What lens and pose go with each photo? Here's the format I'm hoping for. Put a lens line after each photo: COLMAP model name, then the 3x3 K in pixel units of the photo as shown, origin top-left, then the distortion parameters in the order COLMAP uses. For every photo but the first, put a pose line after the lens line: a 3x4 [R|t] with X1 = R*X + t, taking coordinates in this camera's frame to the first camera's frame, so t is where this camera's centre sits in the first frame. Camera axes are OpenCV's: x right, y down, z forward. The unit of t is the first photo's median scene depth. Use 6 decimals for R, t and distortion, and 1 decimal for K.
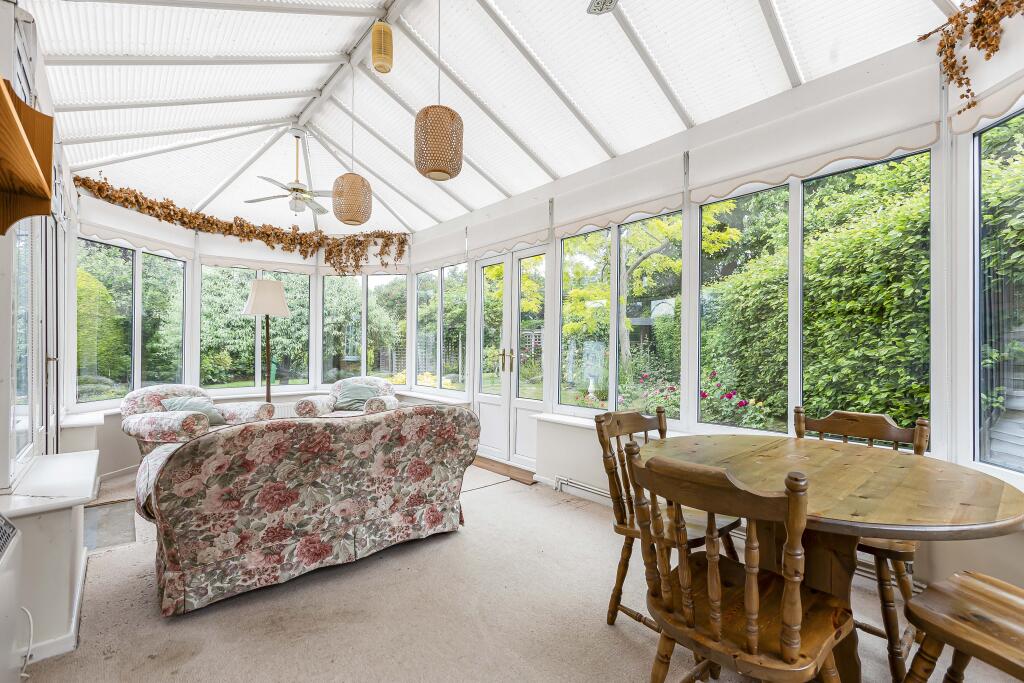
lens RADIAL K [[465.2, 0, 506.5], [0, 465.2, 353.1], [0, 0, 1]] dist [-0.002392, 0.000156]
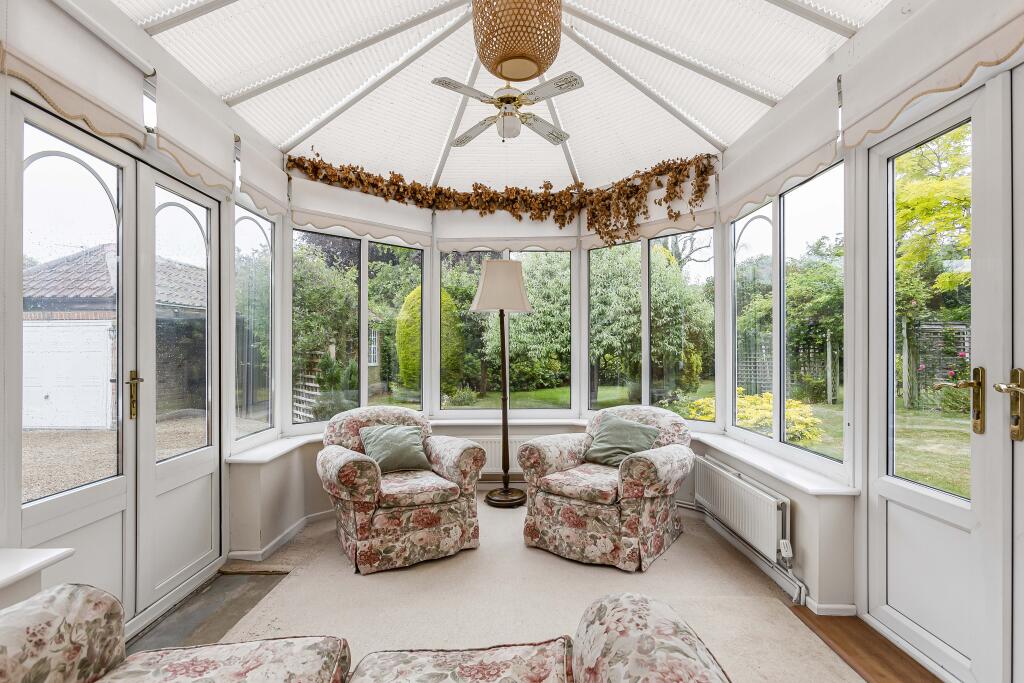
lens RADIAL K [[484.4, 0, 517.6], [0, 484.4, 338.0], [0, 0, 1]] dist [-0.012643, 0.000306]
pose [[0.781686, -0.020316, -0.623342, -0.039755], [-0.003049, 0.999333, -0.036394, -0.013244], [0.623665, 0.030349, 0.781102, 0.418007]]
